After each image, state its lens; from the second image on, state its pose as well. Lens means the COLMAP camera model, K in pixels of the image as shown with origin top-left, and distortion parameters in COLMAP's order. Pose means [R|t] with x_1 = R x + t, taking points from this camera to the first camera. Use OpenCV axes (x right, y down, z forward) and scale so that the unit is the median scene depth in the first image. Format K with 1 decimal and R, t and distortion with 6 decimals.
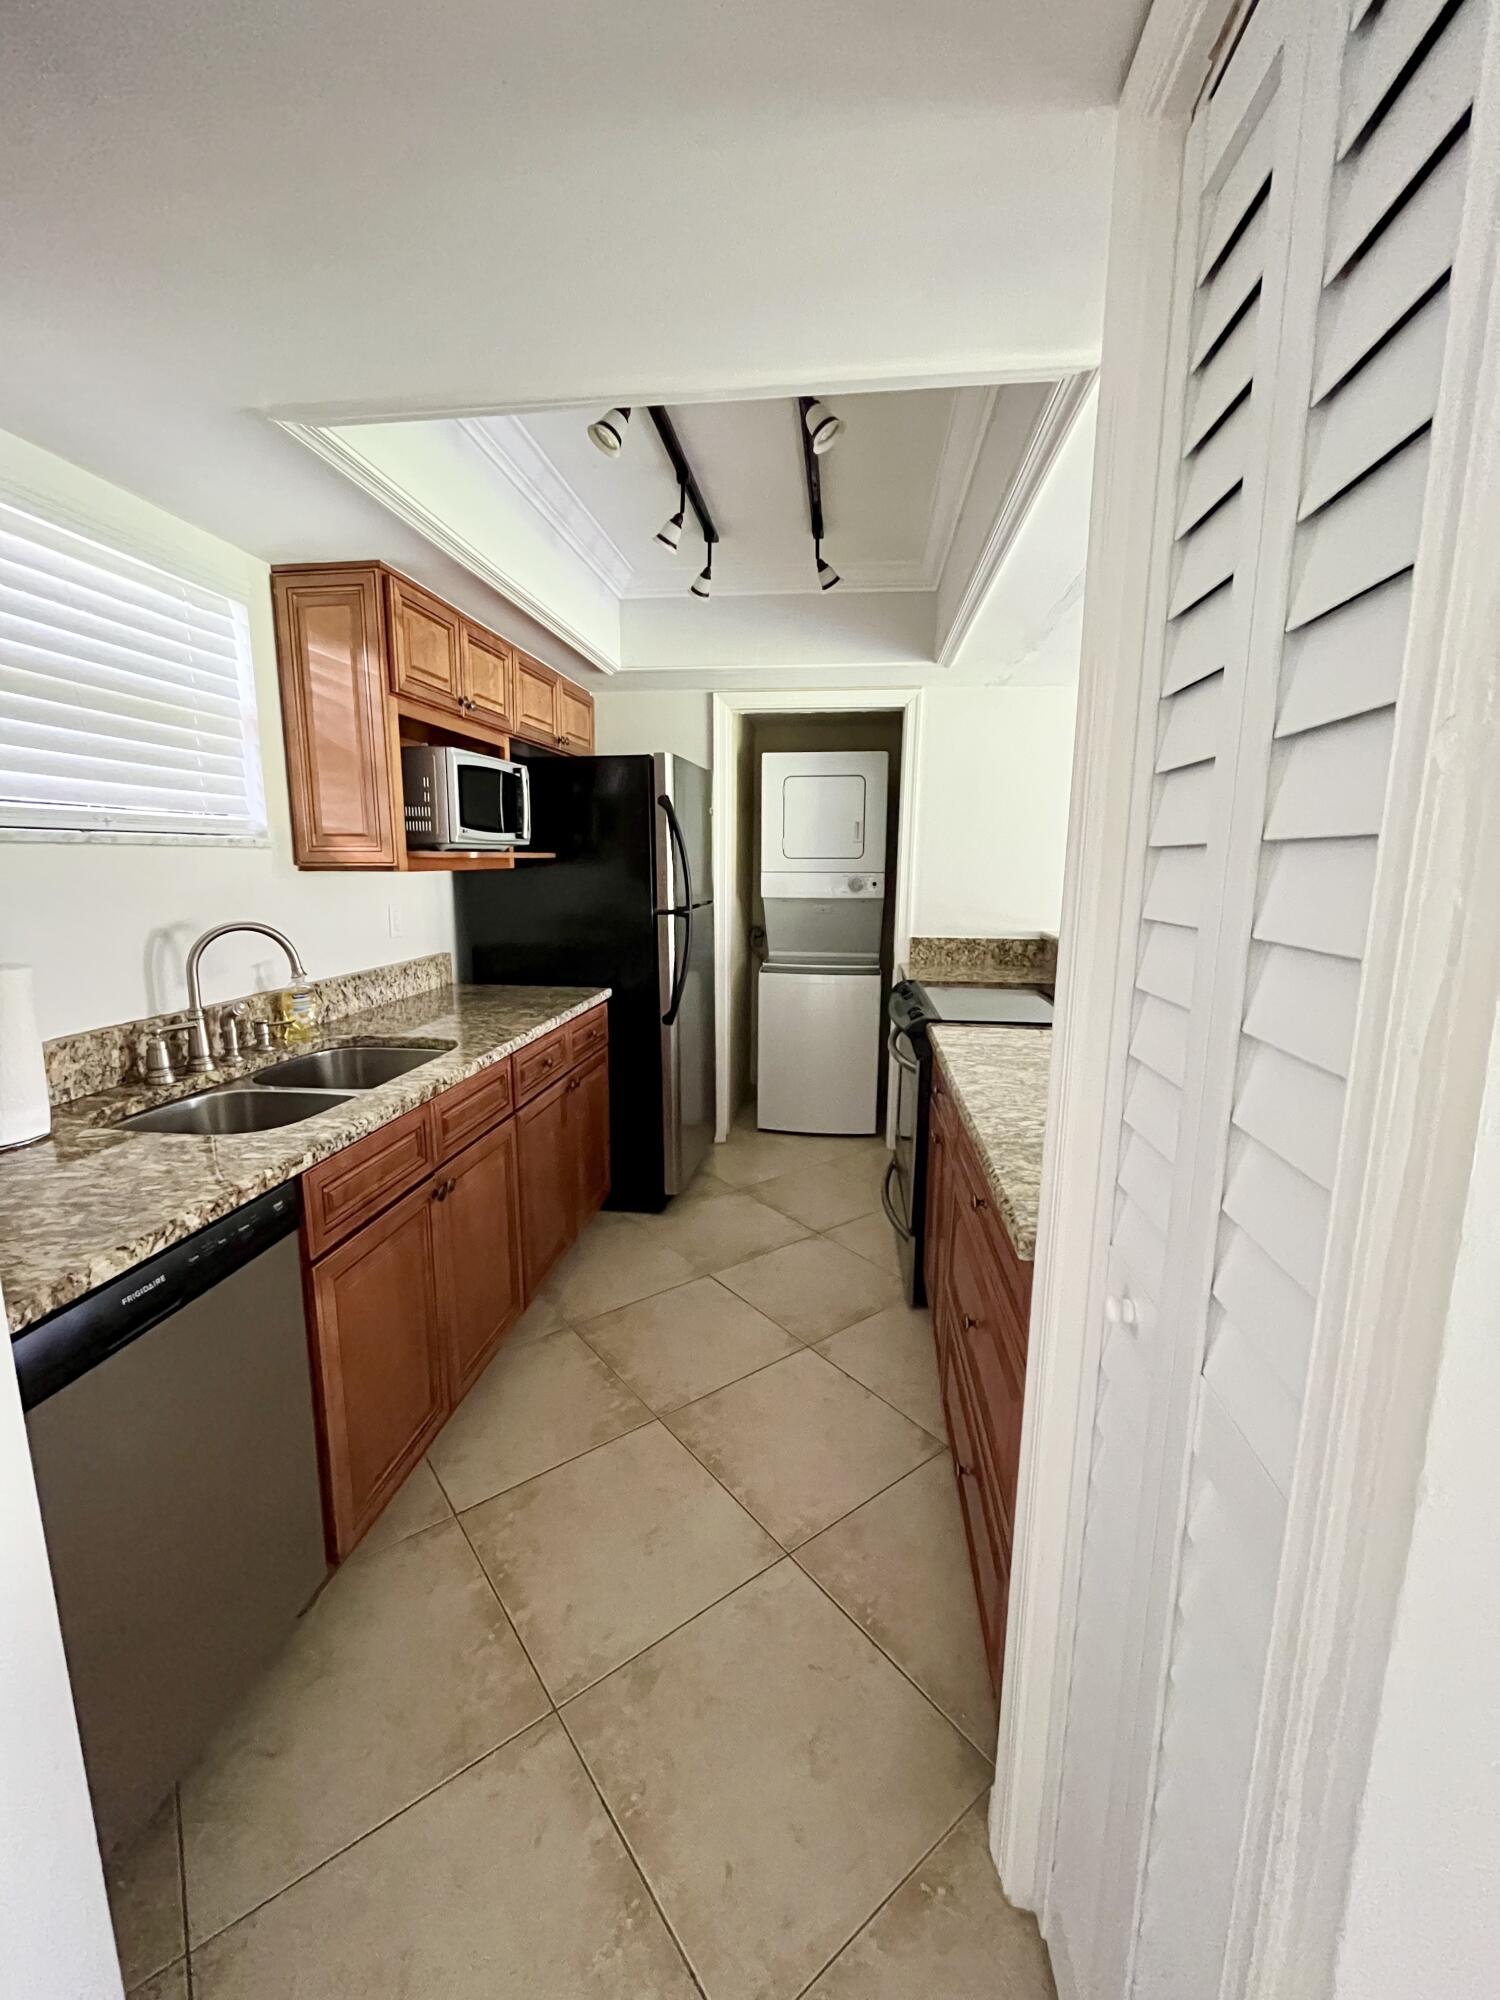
lens RADIAL K [[804.8, 0, 751.1], [0, 804.8, 994.4], [0, 0, 1]] dist [0.000765, -0.000023]
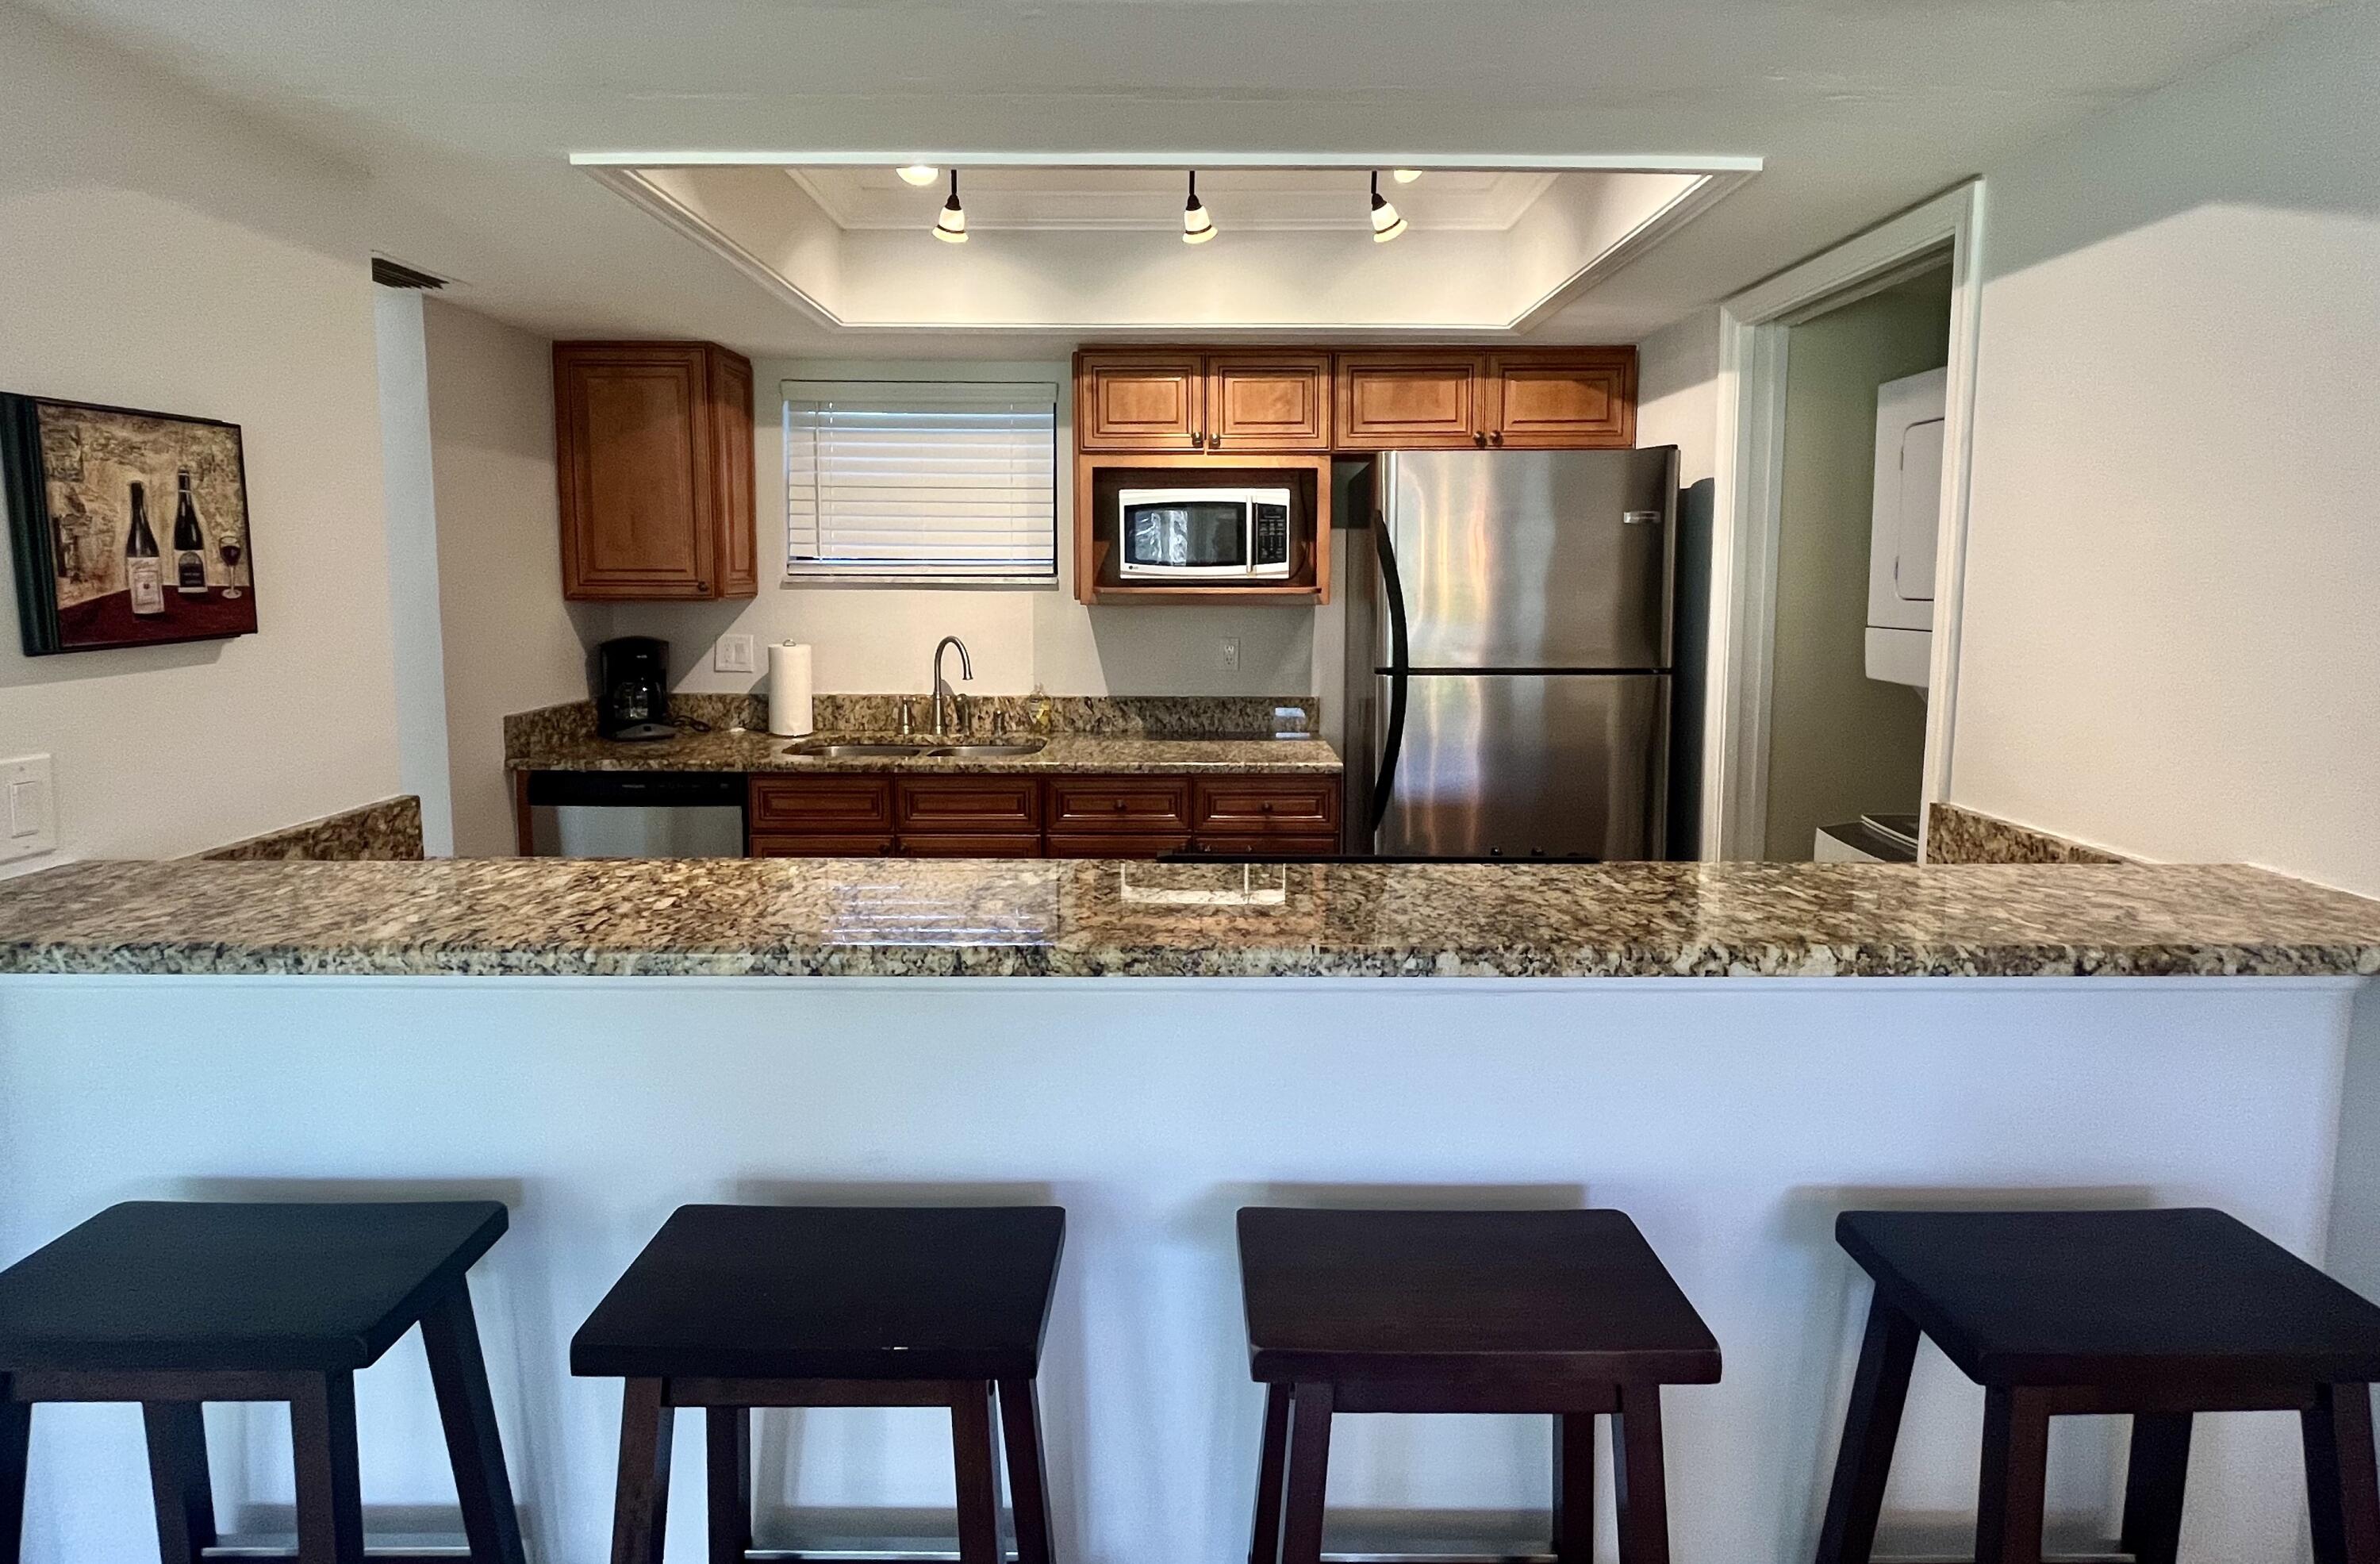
lens RADIAL K [[1137.8, 0, 1195.3], [0, 1137.8, 682.9], [0, 0, 1]] dist [-0.003666, -0.000495]
pose [[0.135414, 0.087753, -0.986895, 1.018957], [-0.167394, 0.983777, 0.064507, -0.151523], [0.976546, 0.156465, 0.147907, 0.812337]]
